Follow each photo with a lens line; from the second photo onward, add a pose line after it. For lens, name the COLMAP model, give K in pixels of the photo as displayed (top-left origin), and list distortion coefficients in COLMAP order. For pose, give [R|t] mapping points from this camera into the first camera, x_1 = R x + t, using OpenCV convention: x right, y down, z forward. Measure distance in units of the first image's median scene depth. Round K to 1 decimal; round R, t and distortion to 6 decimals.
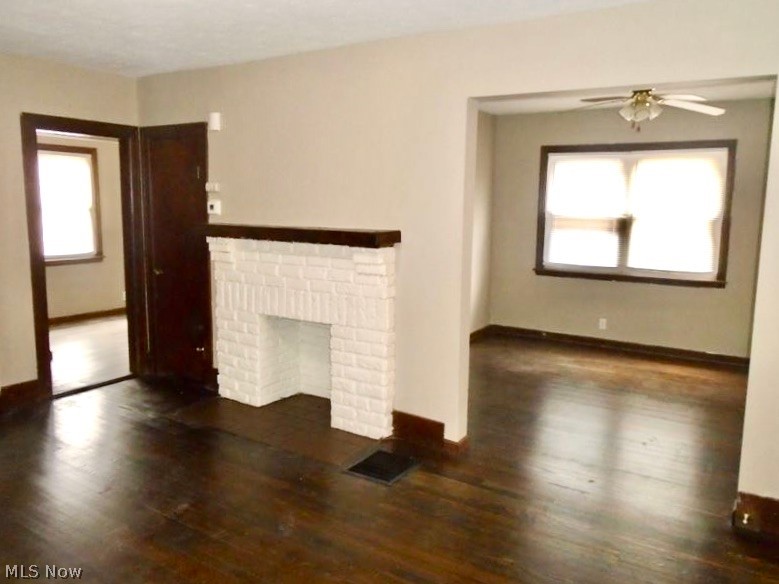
lens RADIAL K [[615.5, 0, 386.7], [0, 615.5, 291.9], [0, 0, 1]] dist [-0.002455, 0.010721]
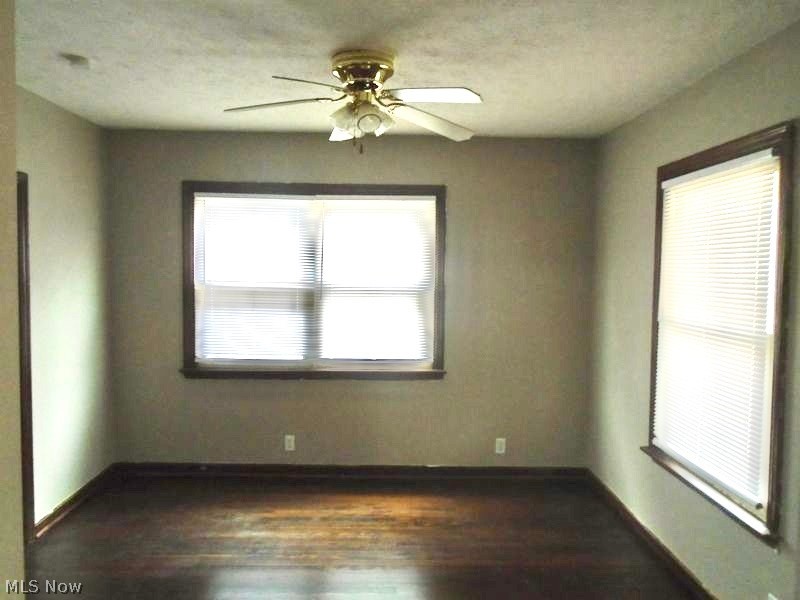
lens RADIAL K [[632.1, 0, 402.6], [0, 632.1, 303.8], [0, 0, 1]] dist [-0.002455, 0.010721]
pose [[0.828599, -0.040819, 0.558352, 0.053838], [0.077469, 0.996104, -0.042144, -0.048415], [-0.554456, 0.078176, 0.828533, 0.262210]]
